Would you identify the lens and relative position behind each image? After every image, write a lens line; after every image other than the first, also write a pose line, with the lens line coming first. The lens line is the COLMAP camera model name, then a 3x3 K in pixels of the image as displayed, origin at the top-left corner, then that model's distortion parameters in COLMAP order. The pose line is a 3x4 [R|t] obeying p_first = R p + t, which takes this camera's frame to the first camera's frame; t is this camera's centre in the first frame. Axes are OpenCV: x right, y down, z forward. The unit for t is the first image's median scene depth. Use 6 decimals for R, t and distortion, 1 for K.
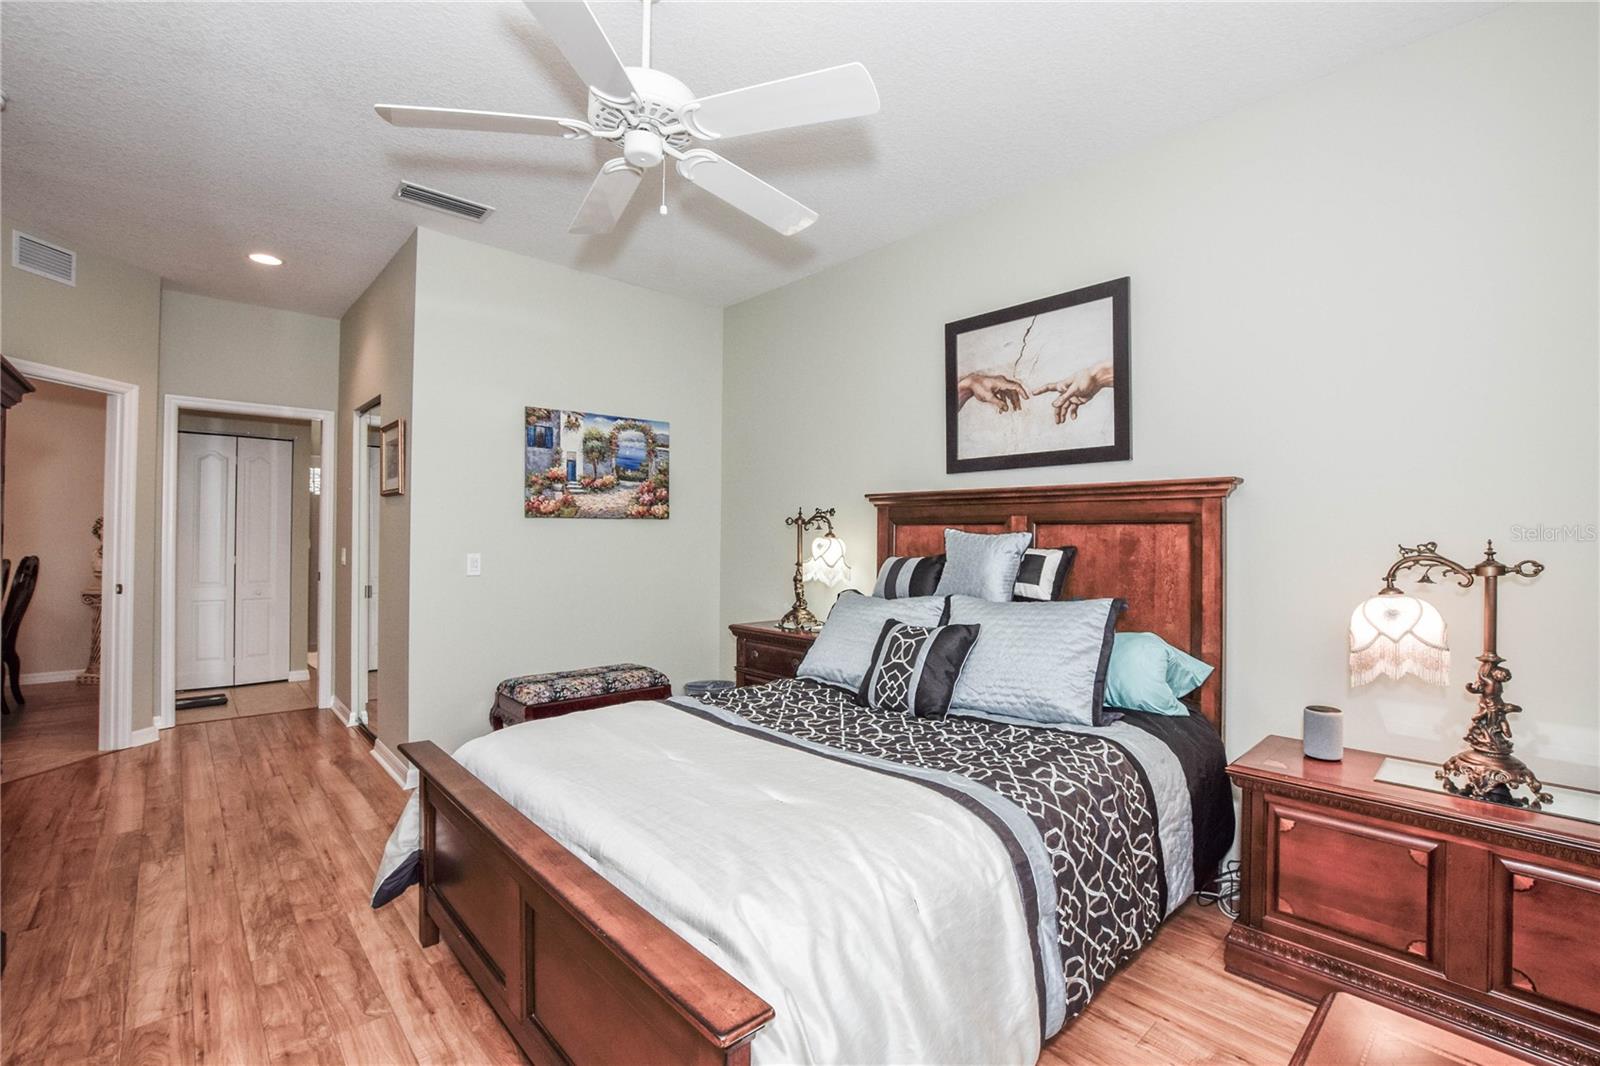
lens RADIAL K [[707.3, 0, 807.3], [0, 707.3, 532.6], [0, 0, 1]] dist [-0.034020, 0.006811]
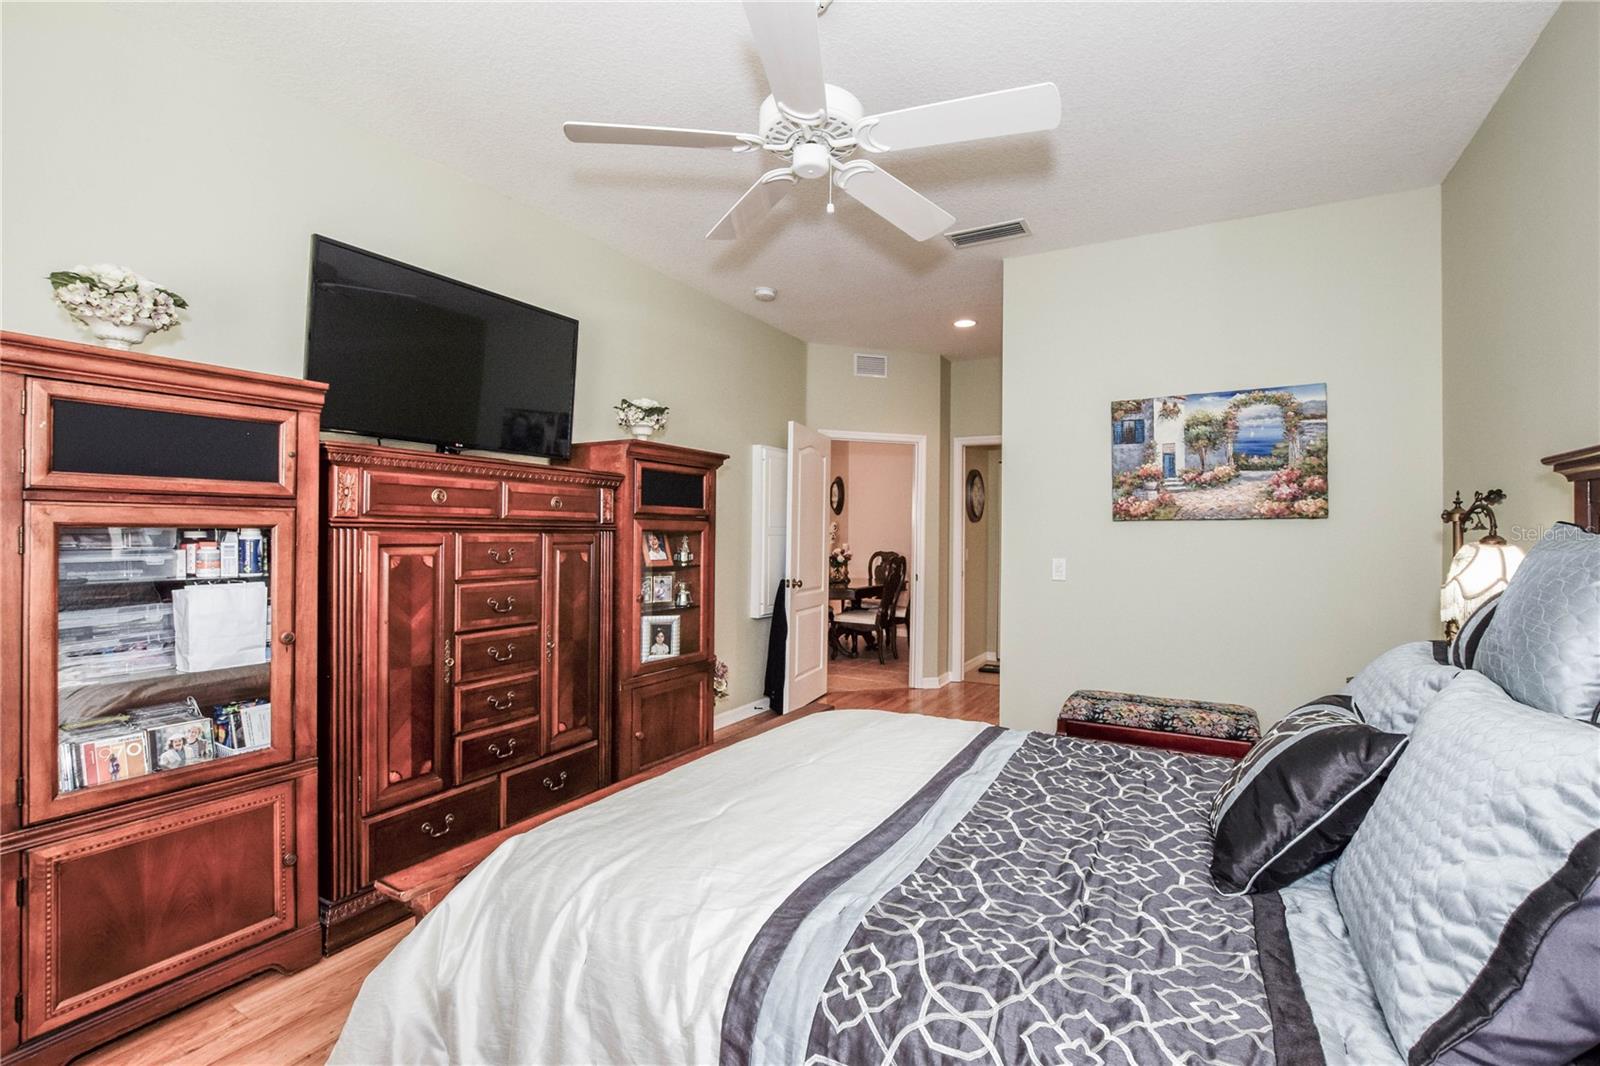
lens RADIAL K [[707.3, 0, 807.3], [0, 707.3, 532.6], [0, 0, 1]] dist [-0.034020, 0.006811]
pose [[0.296757, -0.010136, -0.954899, 0.349817], [-0.002146, 0.999934, -0.011281, 0.004573], [0.954951, 0.005397, 0.296715, 0.325791]]
